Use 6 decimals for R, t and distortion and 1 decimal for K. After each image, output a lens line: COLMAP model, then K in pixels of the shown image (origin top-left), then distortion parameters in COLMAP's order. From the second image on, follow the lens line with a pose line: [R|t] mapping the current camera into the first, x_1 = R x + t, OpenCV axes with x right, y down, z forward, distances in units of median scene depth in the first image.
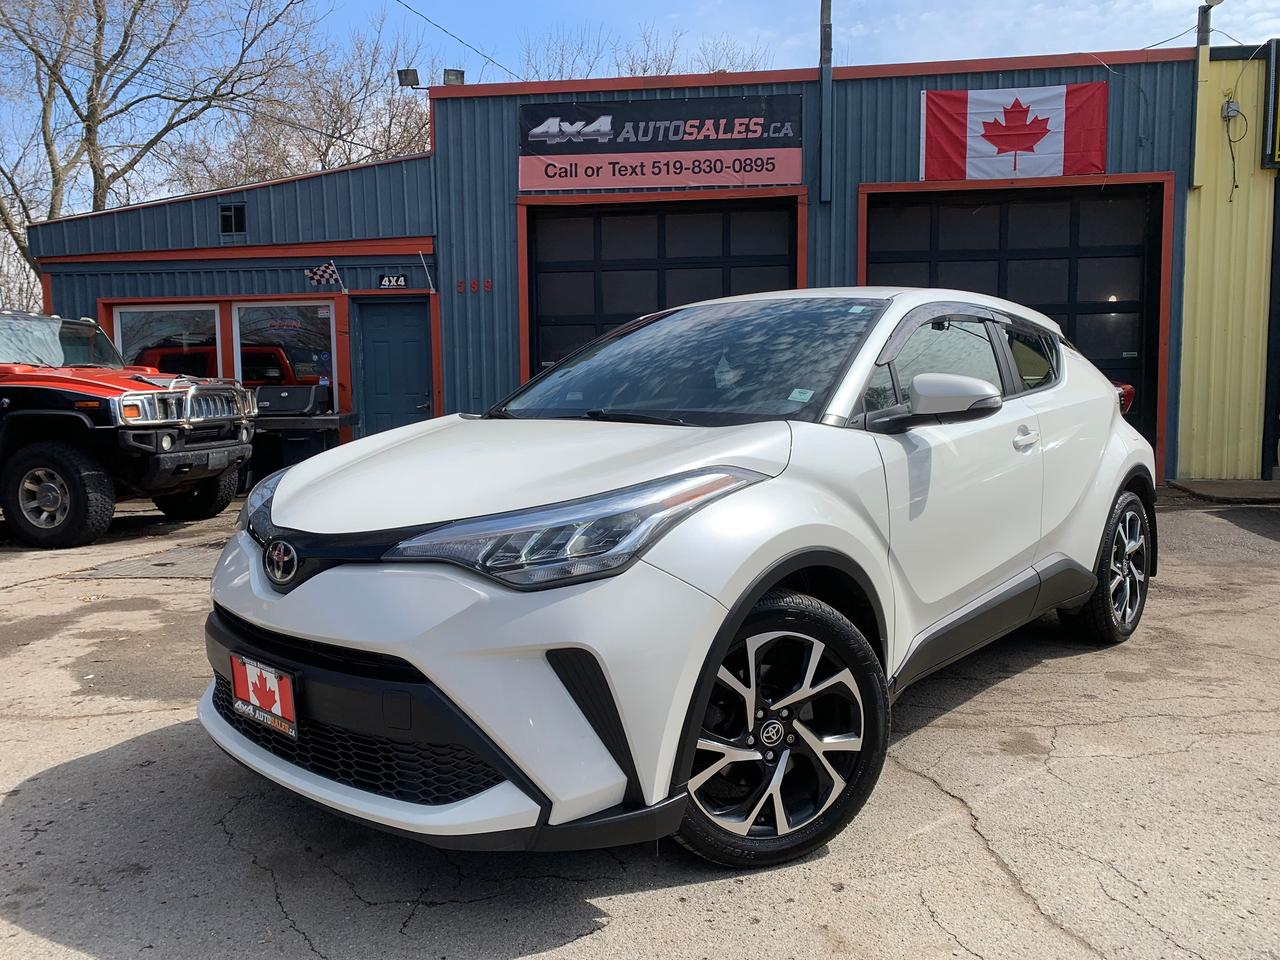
lens RADIAL K [[986.6, 0, 640.0], [0, 986.6, 480.0], [0, 0, 1]] dist [0.004893, 0.001647]
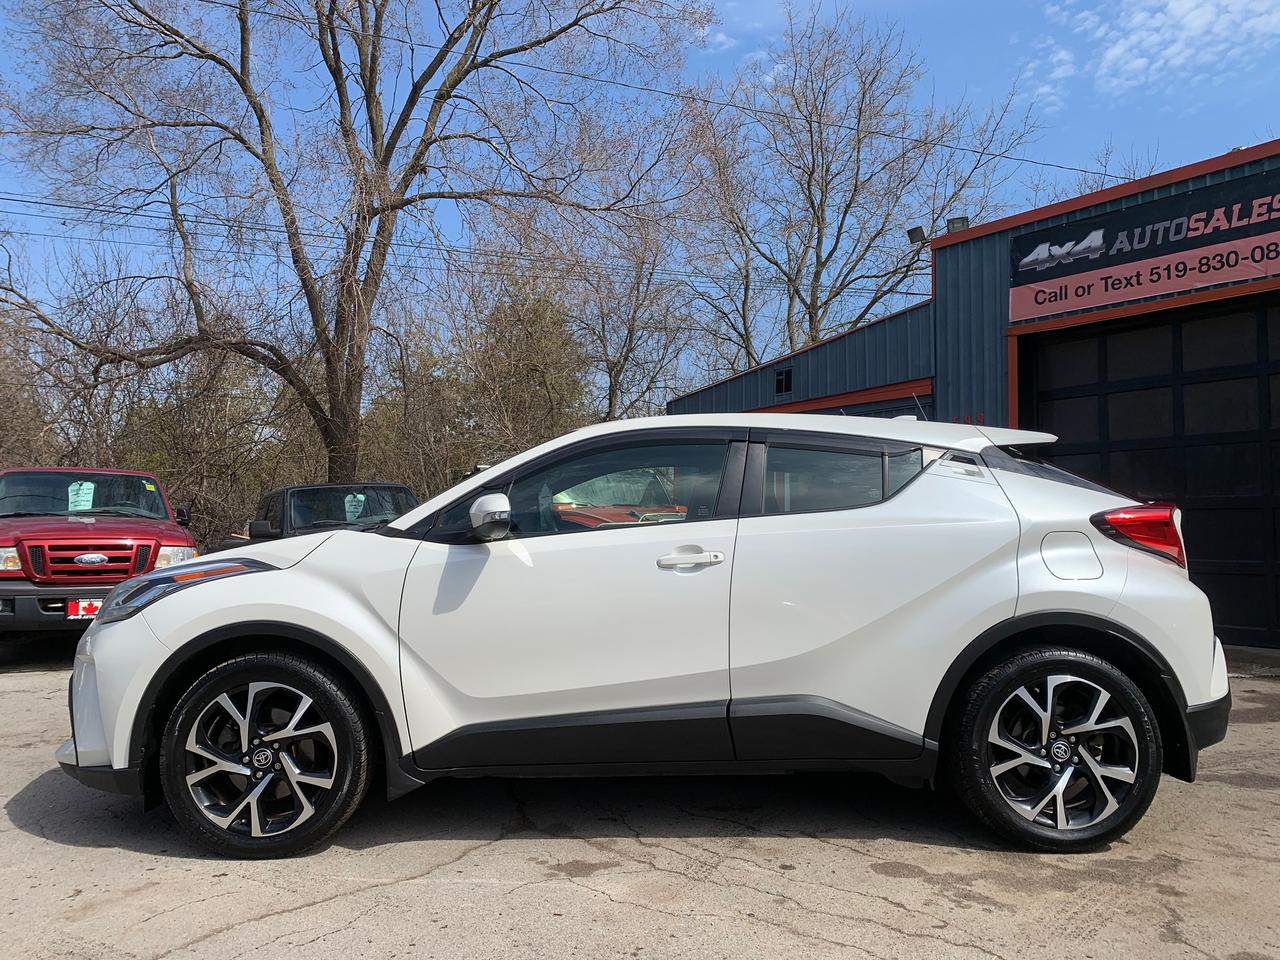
lens RADIAL K [[992.4, 0, 617.8], [0, 992.4, 445.6], [0, 0, 1]] dist [0.009035, 0.005306]
pose [[0.672834, -0.054085, -0.737814, 0.340639], [-0.078633, 0.986446, -0.144018, -0.001749], [0.735603, 0.154917, 0.659462, 0.090277]]
